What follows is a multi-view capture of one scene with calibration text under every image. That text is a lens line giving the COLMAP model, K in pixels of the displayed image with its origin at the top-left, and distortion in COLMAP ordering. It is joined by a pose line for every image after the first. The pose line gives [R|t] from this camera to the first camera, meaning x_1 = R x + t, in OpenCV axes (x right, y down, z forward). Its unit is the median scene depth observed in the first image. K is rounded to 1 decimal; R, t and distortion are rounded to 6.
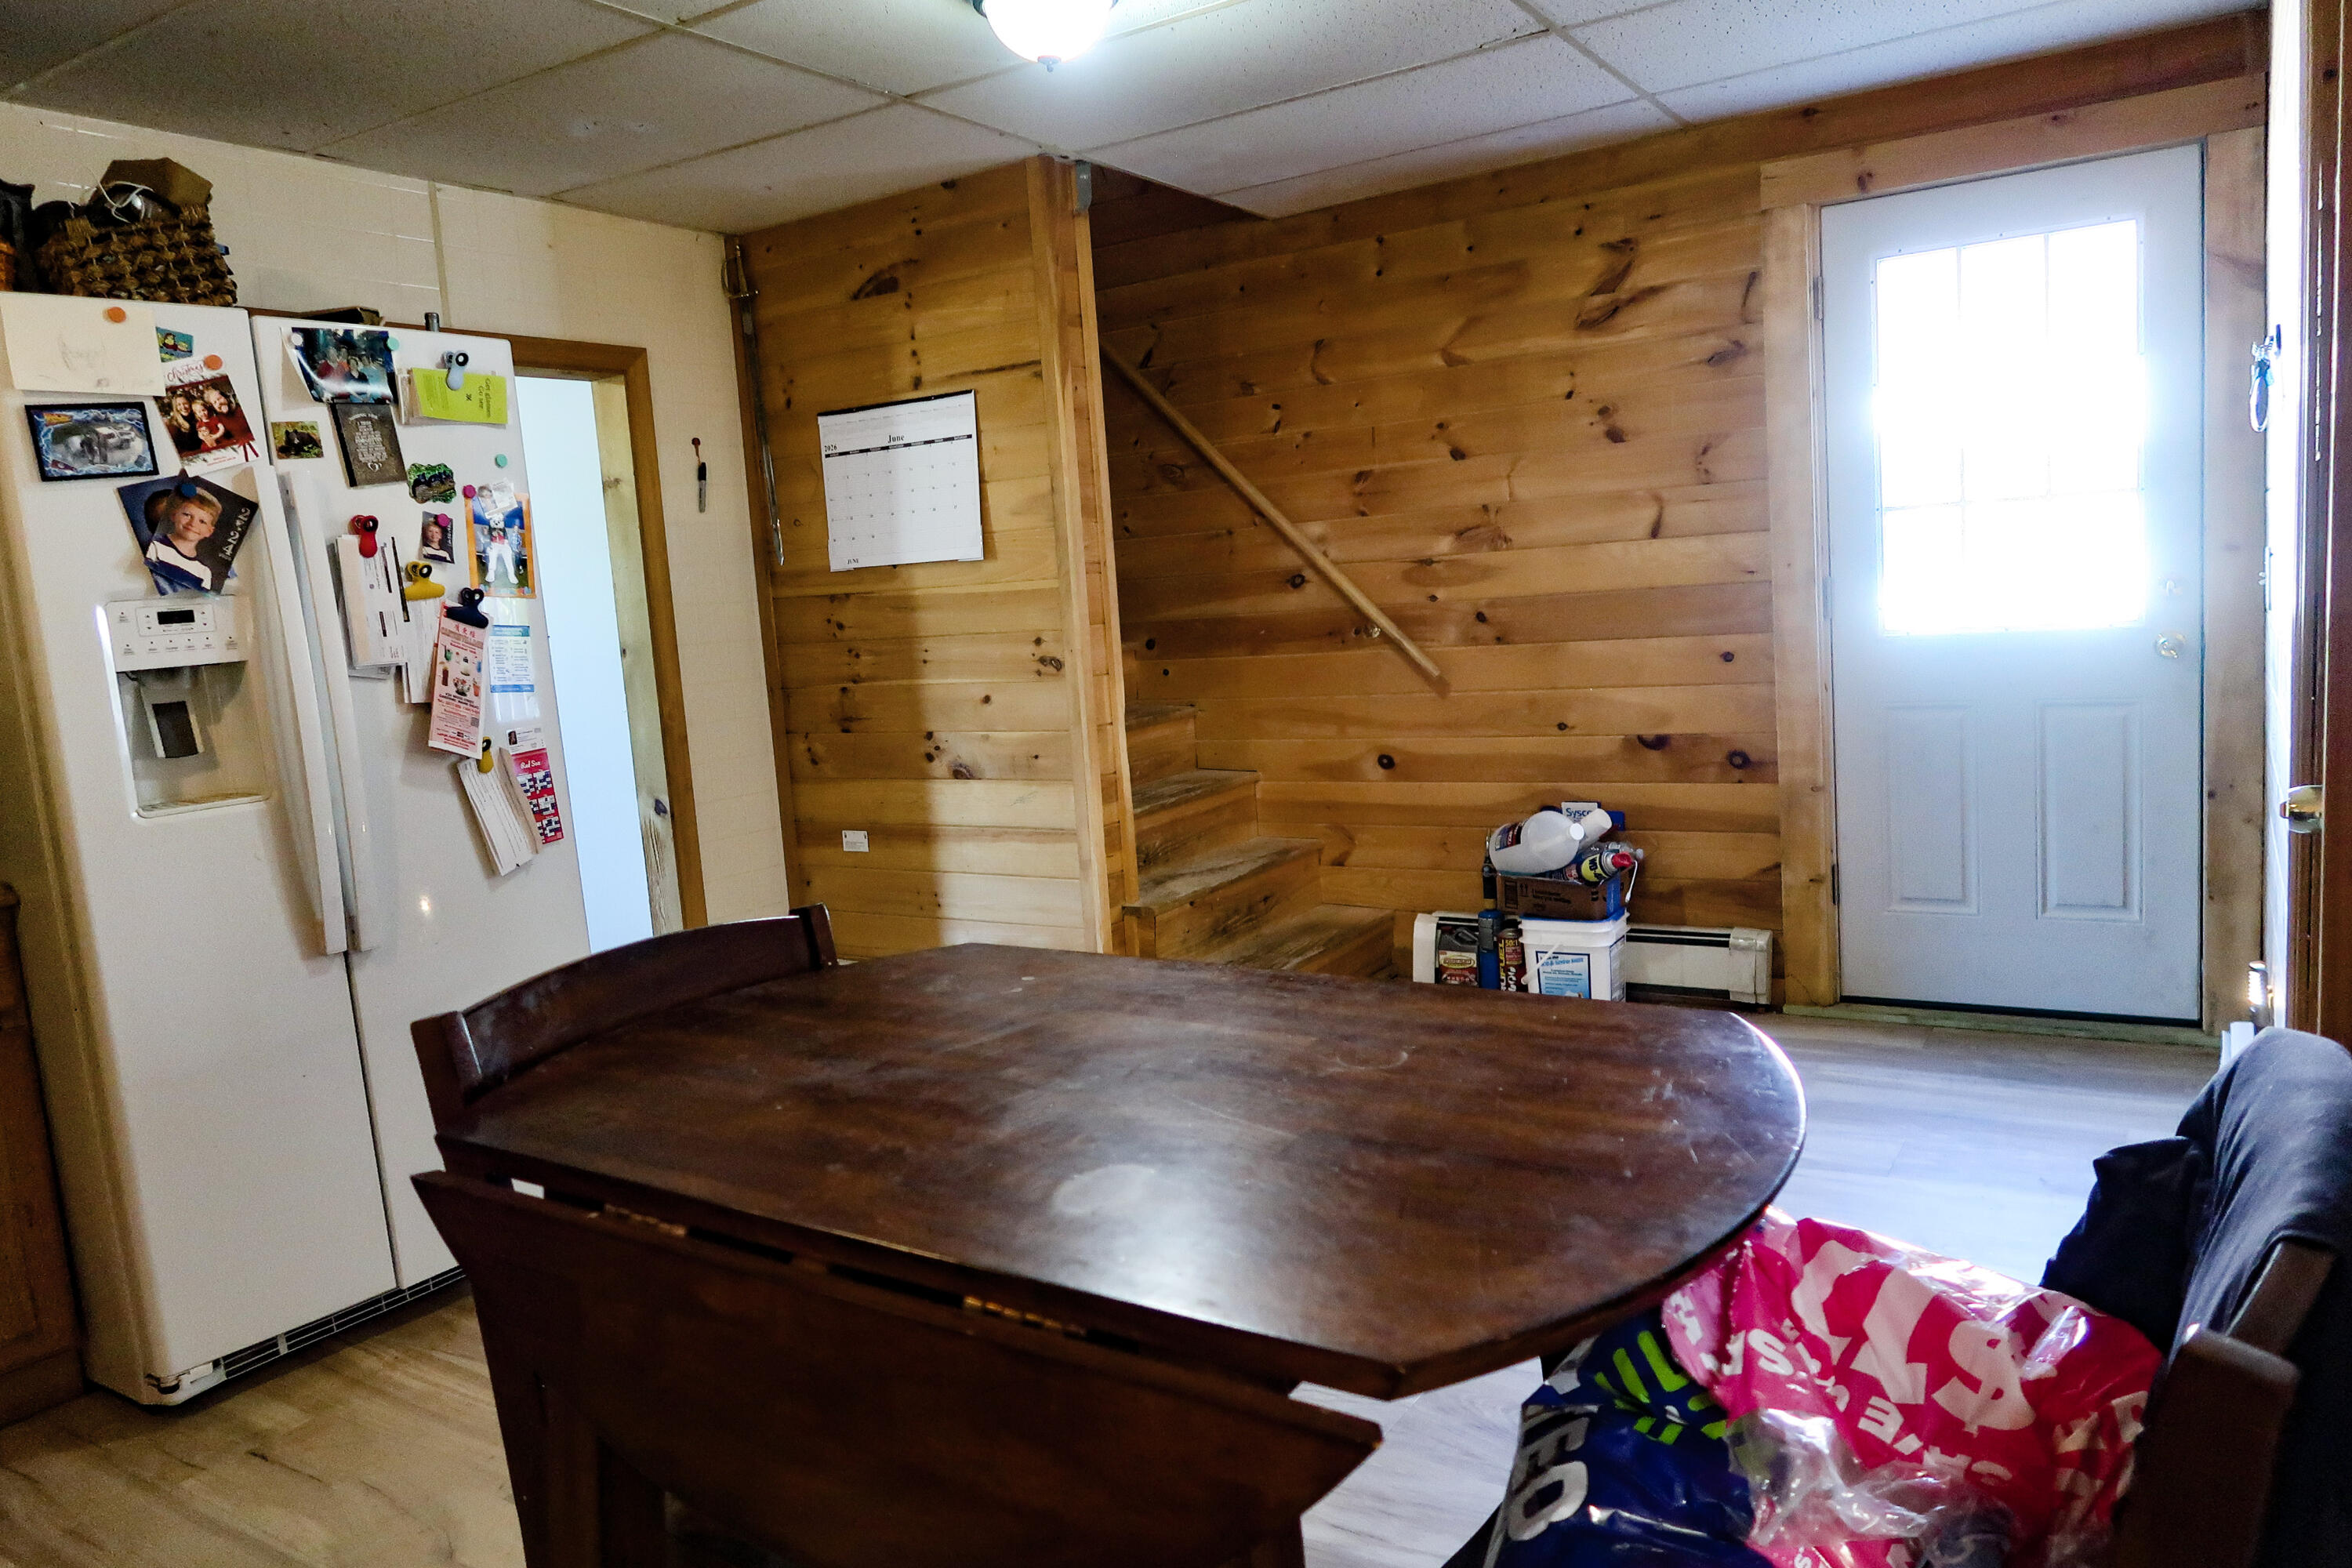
lens RADIAL K [[1635.7, 0, 1174.5], [0, 1635.7, 792.1], [0, 0, 1]] dist [-0.027493, -0.001347]
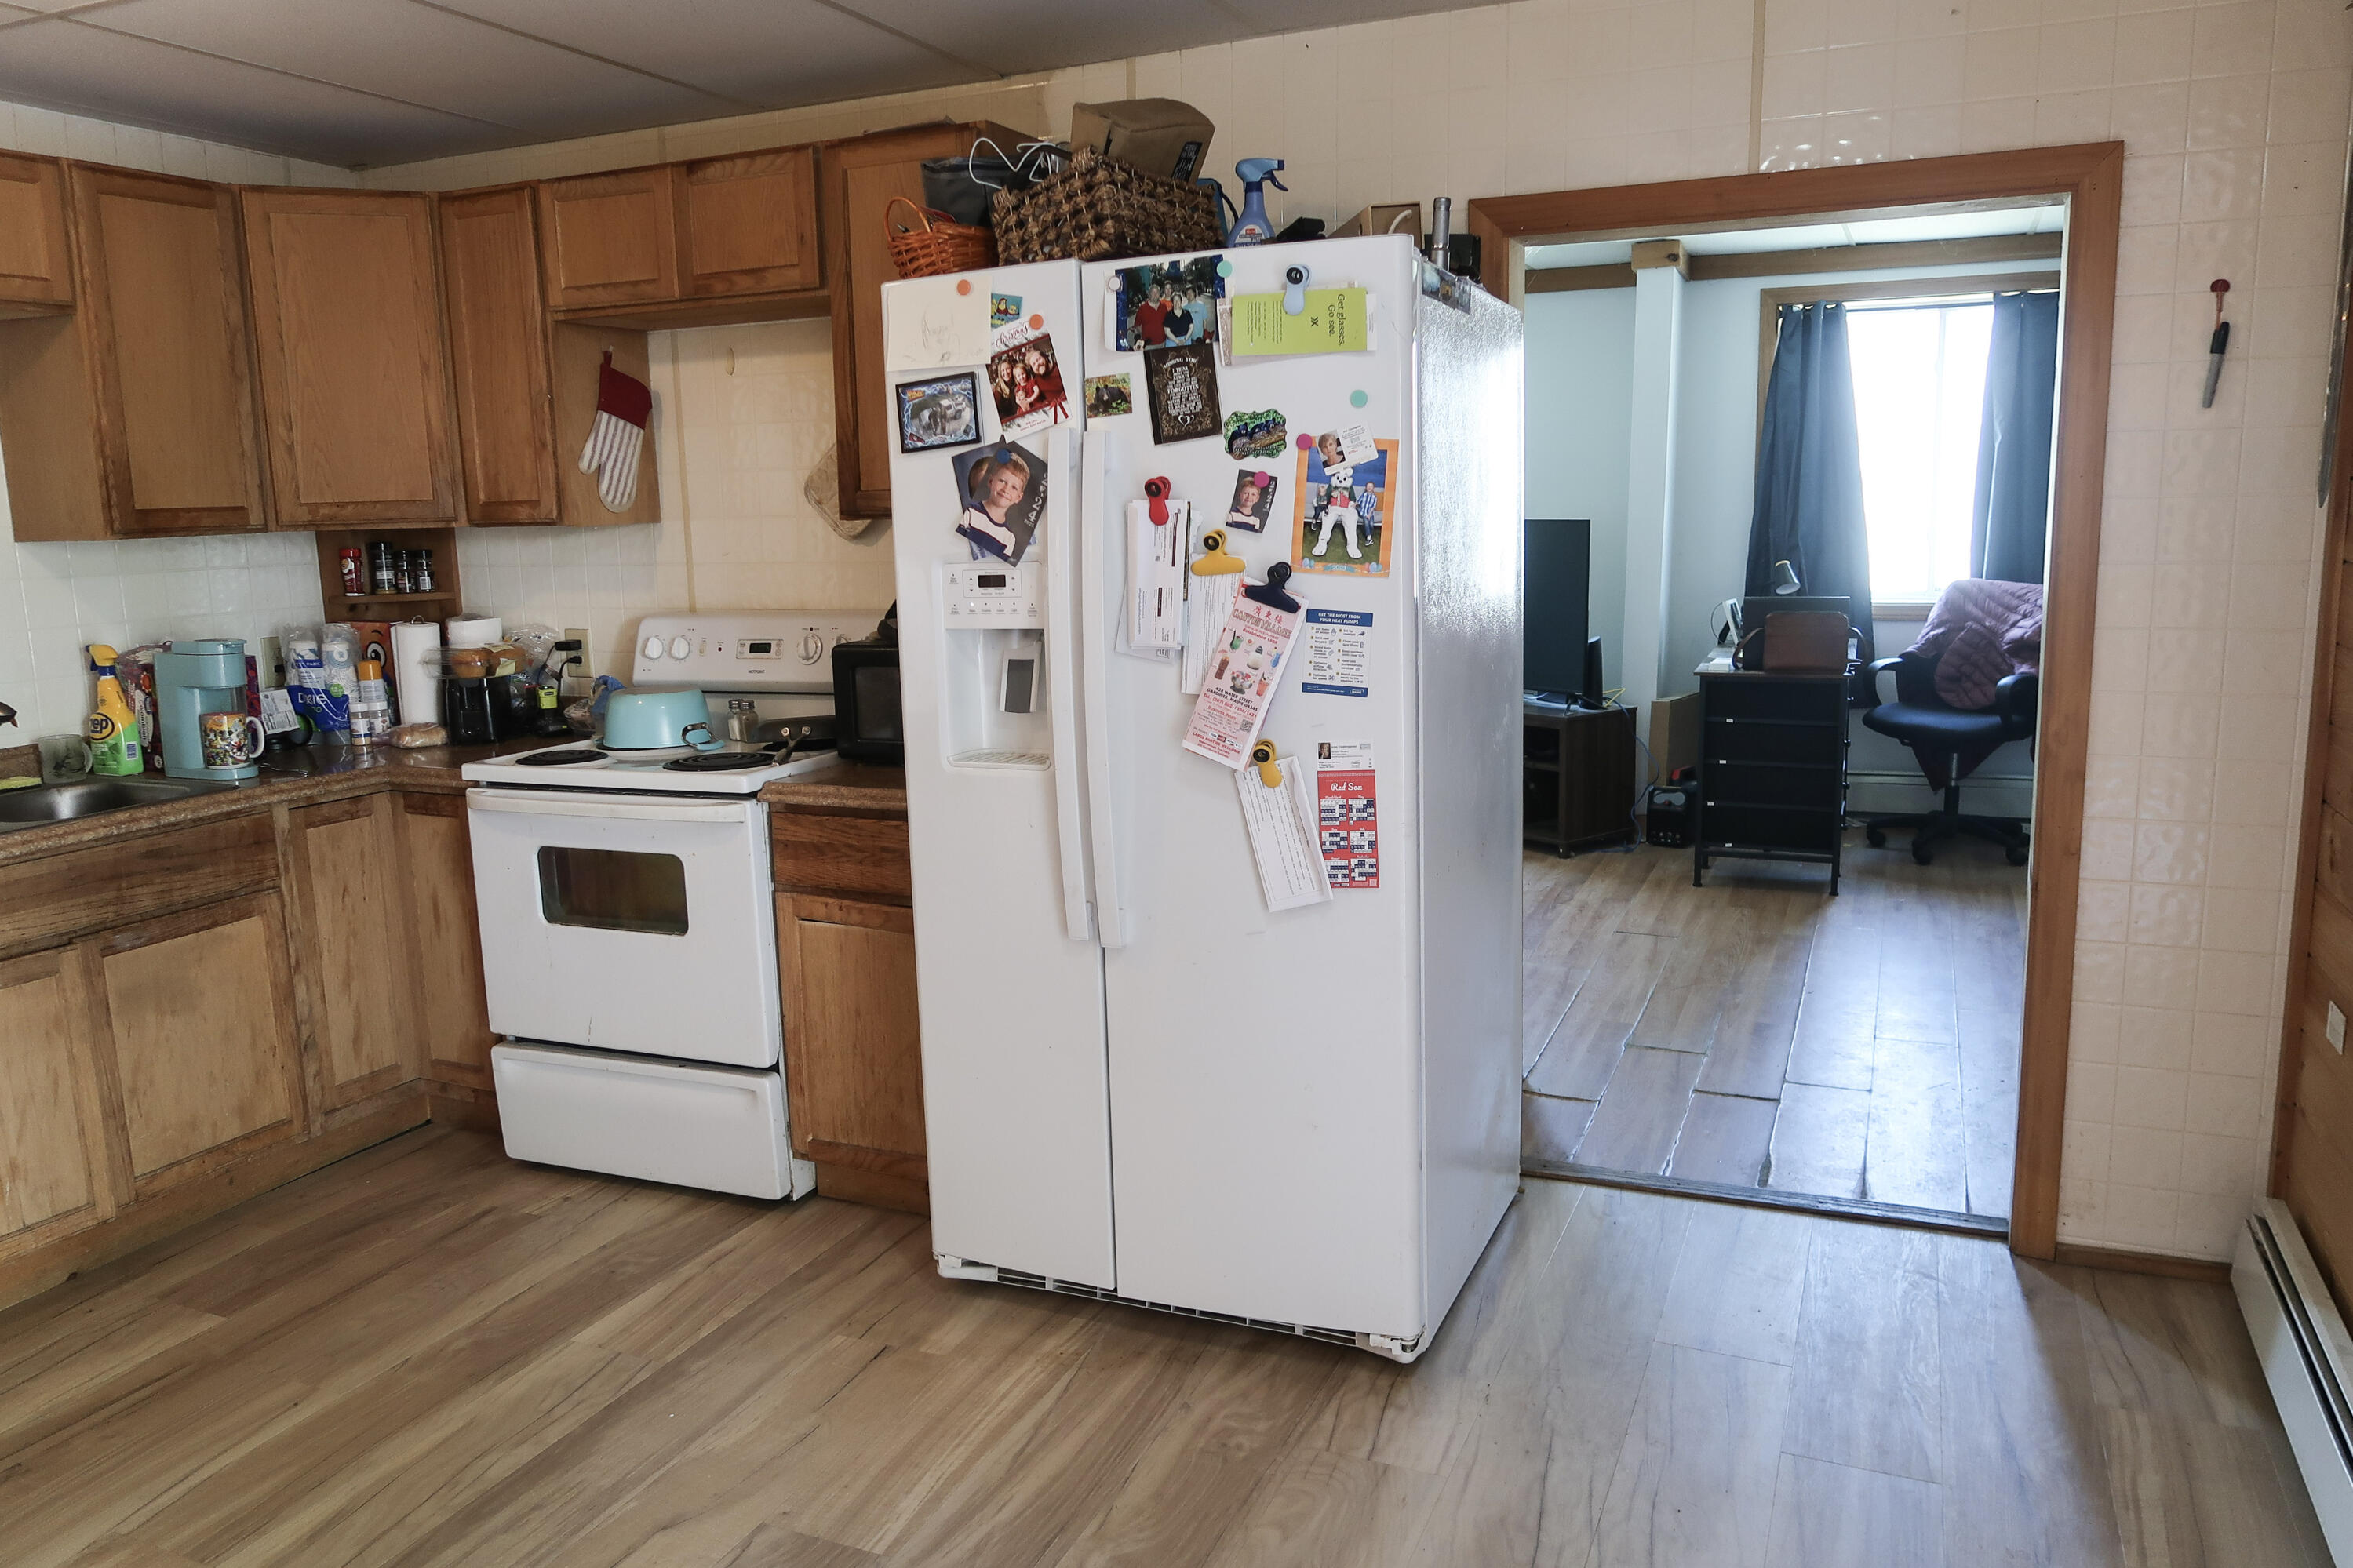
lens RADIAL K [[1636.2, 0, 1176.3], [0, 1636.2, 787.2], [0, 0, 1]] dist [-0.027493, -0.001347]
pose [[0.157772, 0.225650, -0.961348, 0.414551], [-0.106168, 0.971774, 0.210674, -0.204448], [0.981752, 0.068826, 0.177276, 0.905000]]
